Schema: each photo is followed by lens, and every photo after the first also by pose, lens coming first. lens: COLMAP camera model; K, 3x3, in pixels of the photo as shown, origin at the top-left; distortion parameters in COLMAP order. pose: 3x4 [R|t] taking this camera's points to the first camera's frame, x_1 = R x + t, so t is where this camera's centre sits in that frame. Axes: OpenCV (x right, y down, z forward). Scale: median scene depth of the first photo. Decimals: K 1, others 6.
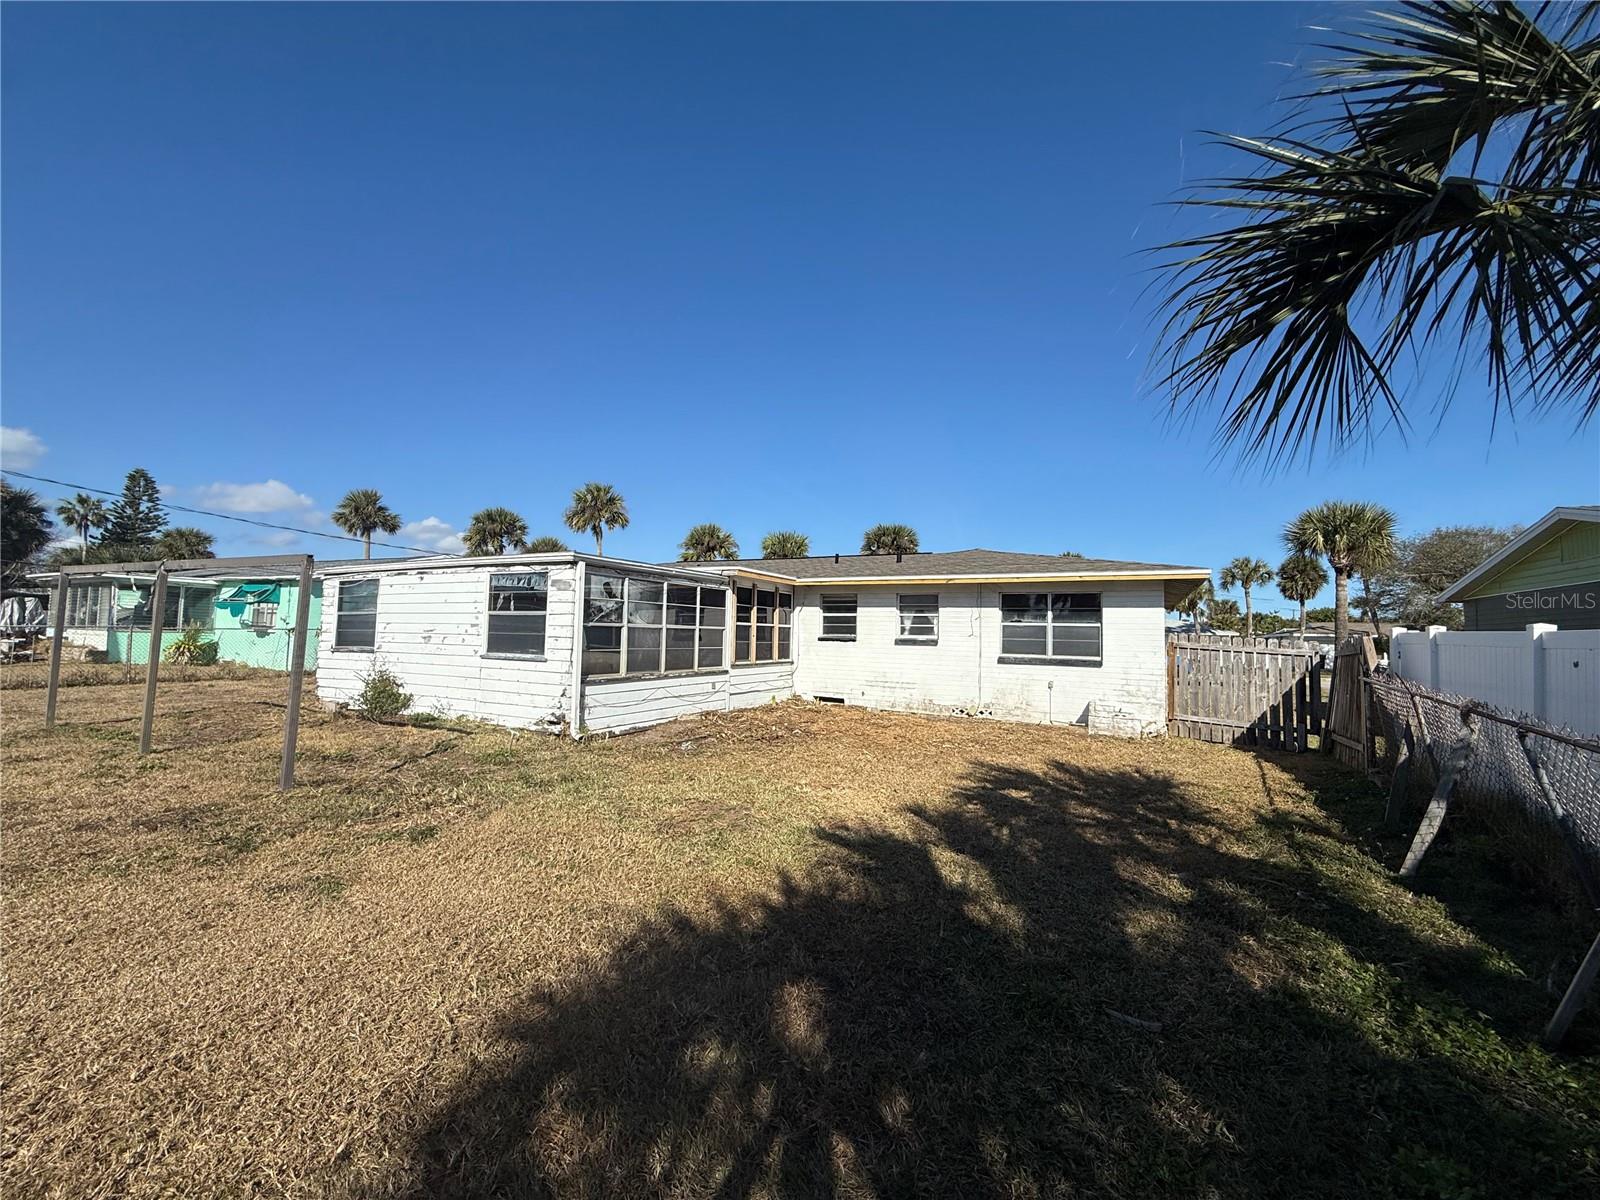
lens RADIAL K [[638.5, 0, 801.7], [0, 638.5, 597.7], [0, 0, 1]] dist [0.002467, -0.000134]
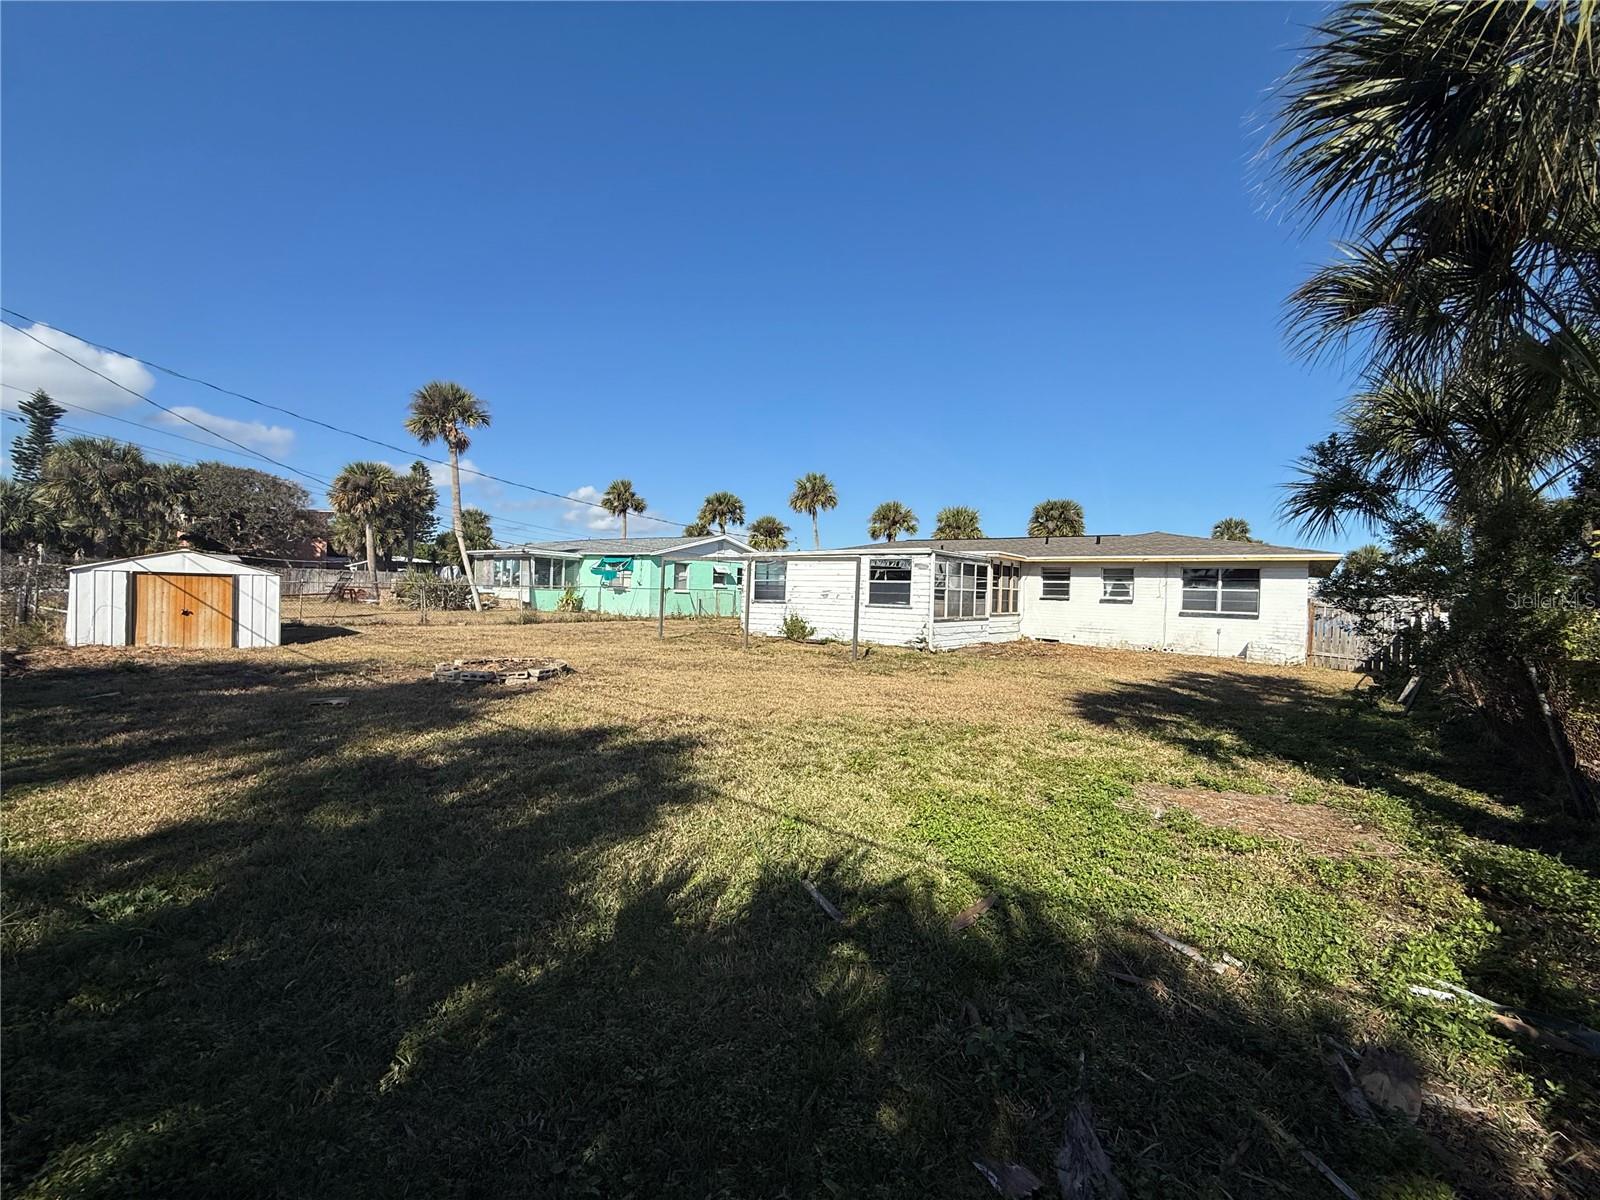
lens RADIAL K [[638.5, 0, 799.2], [0, 638.5, 595.9], [0, 0, 1]] dist [0.002467, -0.000134]
pose [[0.981184, 0.009232, -0.192854, -0.260174], [0.001936, 0.998335, 0.057642, -0.029315], [0.193065, -0.056930, 0.979533, -0.588313]]
